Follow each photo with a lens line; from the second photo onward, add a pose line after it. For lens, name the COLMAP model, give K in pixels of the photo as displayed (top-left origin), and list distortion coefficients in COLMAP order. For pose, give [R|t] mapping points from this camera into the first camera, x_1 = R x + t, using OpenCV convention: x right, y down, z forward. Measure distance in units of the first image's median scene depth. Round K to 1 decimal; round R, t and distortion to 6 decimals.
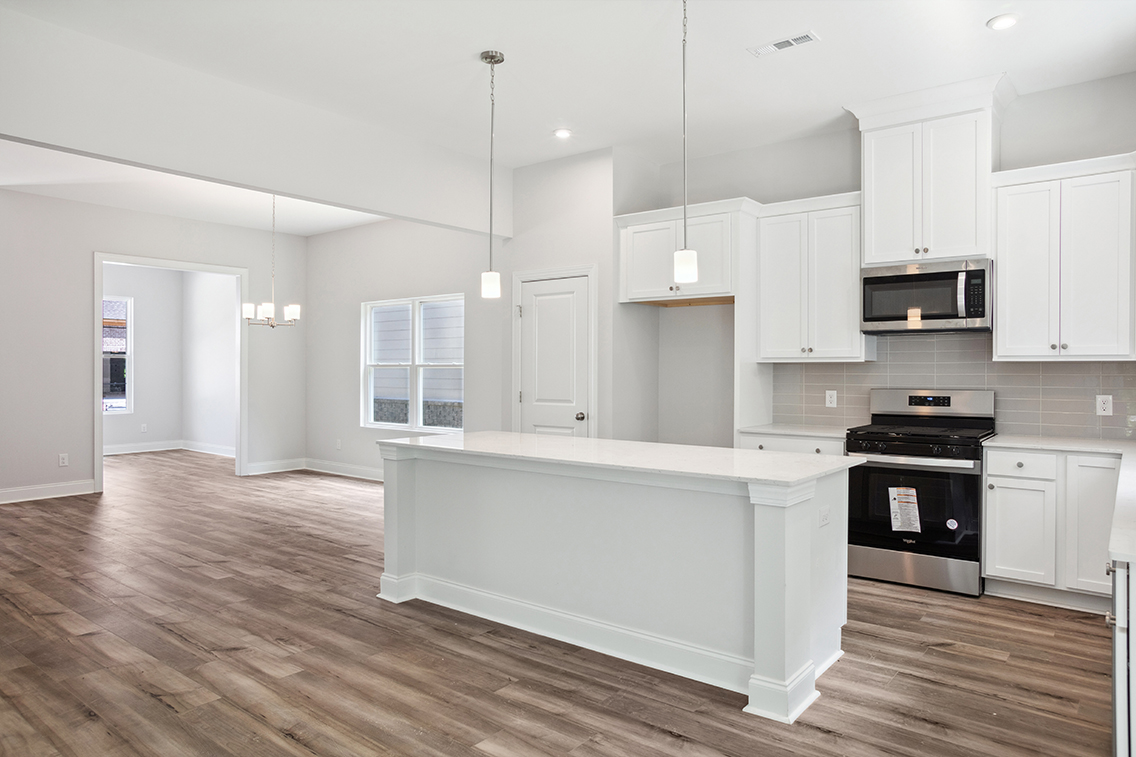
lens RADIAL K [[724.0, 0, 582.9], [0, 724.0, 367.9], [0, 0, 1]] dist [-0.033127, 0.031802]
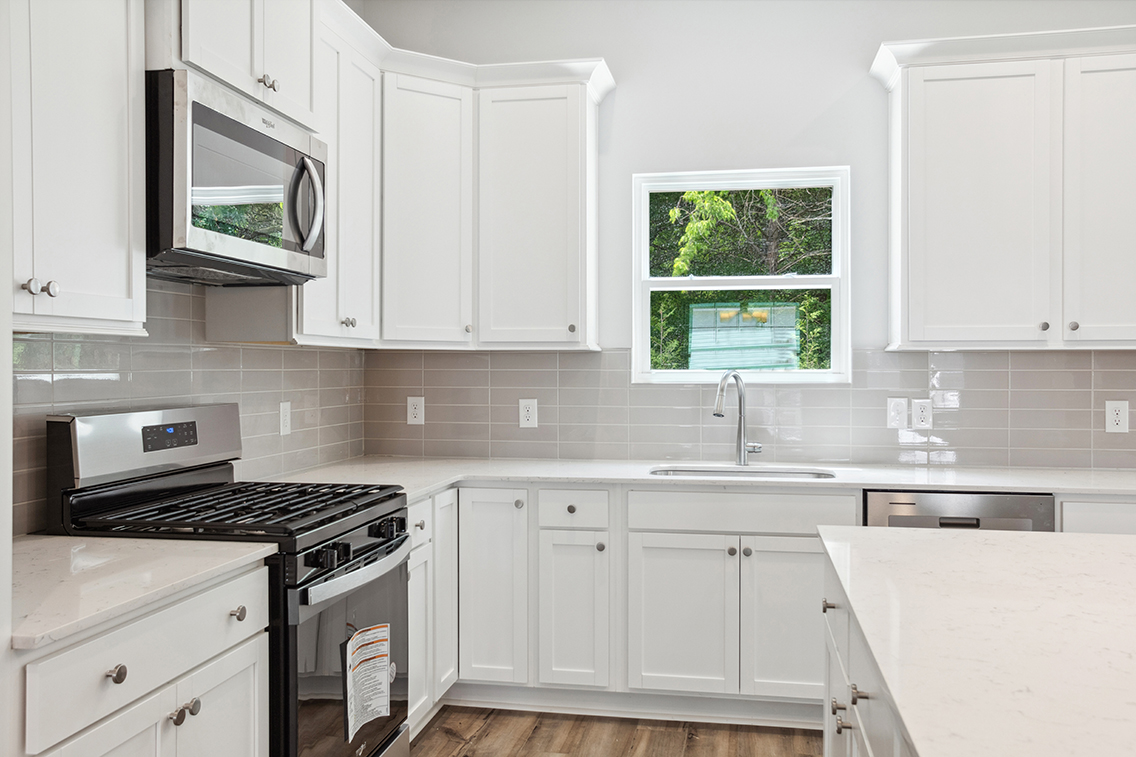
lens RADIAL K [[970.5, 0, 558.9], [0, 970.5, 371.1], [0, 0, 1]] dist [0.017244, 0.003200]
pose [[-0.448594, -0.009566, 0.893684, -0.131988], [-0.007041, 0.999950, 0.007170, 0.003533], [-0.893708, -0.003076, -0.448639, 1.161194]]
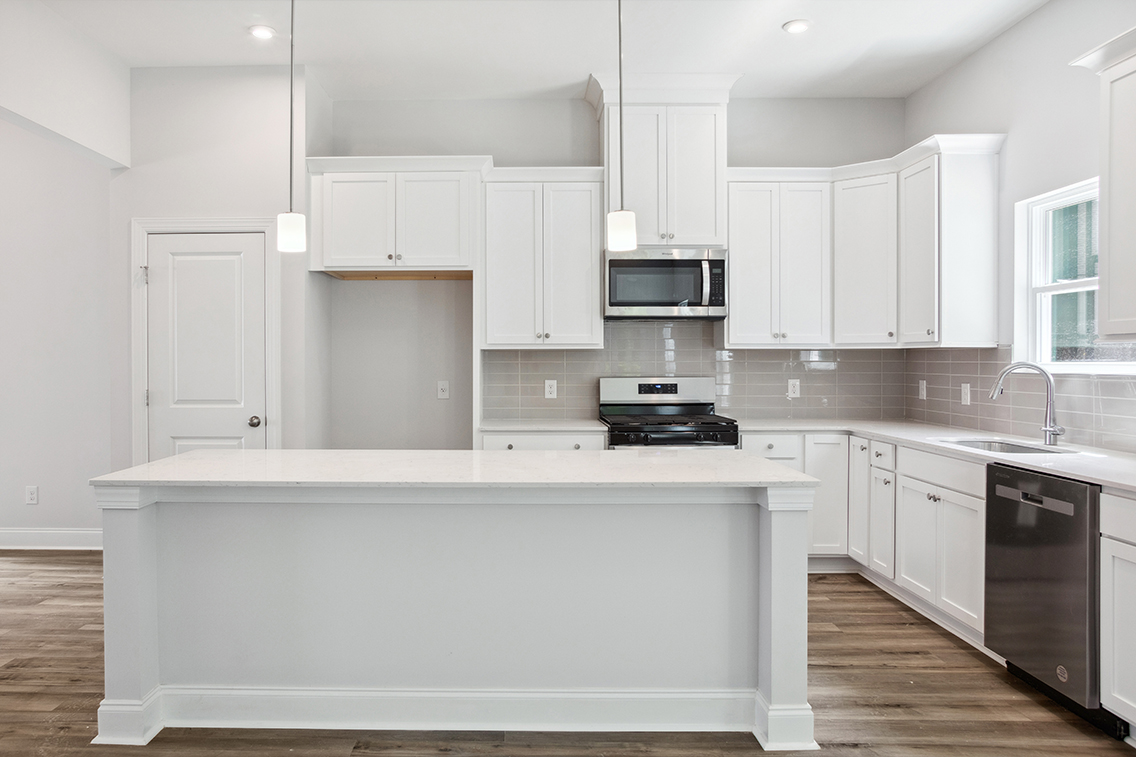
lens RADIAL K [[793.4, 0, 509.7], [0, 793.4, 366.3], [0, 0, 1]] dist [-0.035714, 0.023401]
pose [[0.805288, -0.009240, 0.592812, -0.365806], [0.001493, 0.999907, 0.013557, 0.000090], [-0.592882, -0.010032, 0.805227, 0.265974]]
